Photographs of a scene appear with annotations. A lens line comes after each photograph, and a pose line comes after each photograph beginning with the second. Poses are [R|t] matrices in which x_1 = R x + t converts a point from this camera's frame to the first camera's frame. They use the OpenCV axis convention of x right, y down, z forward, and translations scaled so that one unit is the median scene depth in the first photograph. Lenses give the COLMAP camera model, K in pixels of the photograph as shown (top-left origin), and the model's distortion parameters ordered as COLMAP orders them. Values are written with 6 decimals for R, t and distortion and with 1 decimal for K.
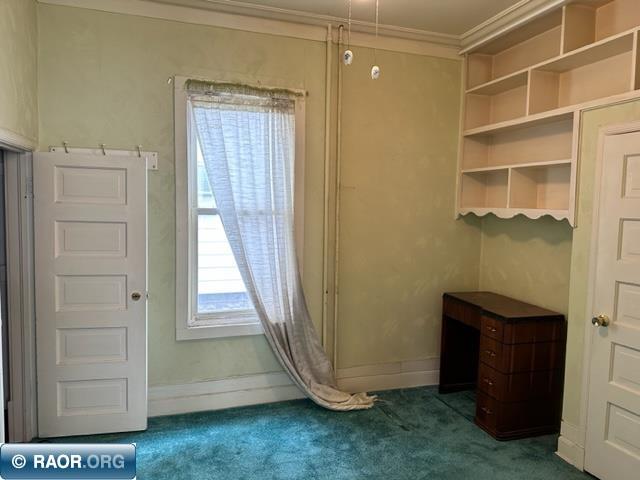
lens RADIAL K [[456.9, 0, 319.4], [0, 456.9, 237.8], [0, 0, 1]] dist [0.014793, -0.000899]
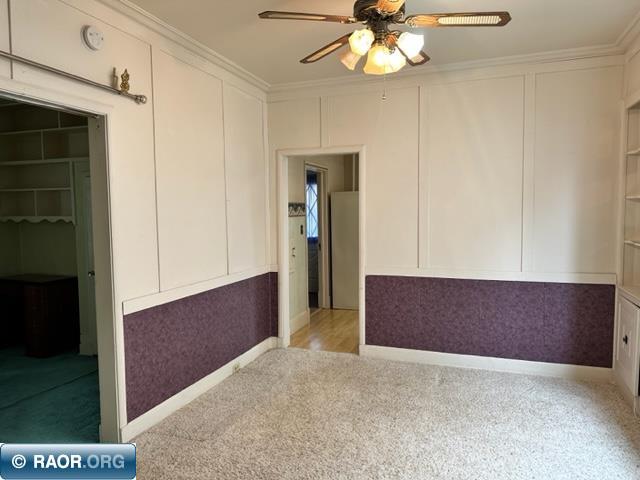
lens RADIAL K [[456.9, 0, 320.8], [0, 456.9, 239.5], [0, 0, 1]] dist [0.014793, -0.000899]
pose [[0.607492, -0.074370, 0.790837, -0.272076], [0.082531, 0.996128, 0.030278, 0.052990], [-0.790027, 0.046875, 0.611278, -0.800814]]
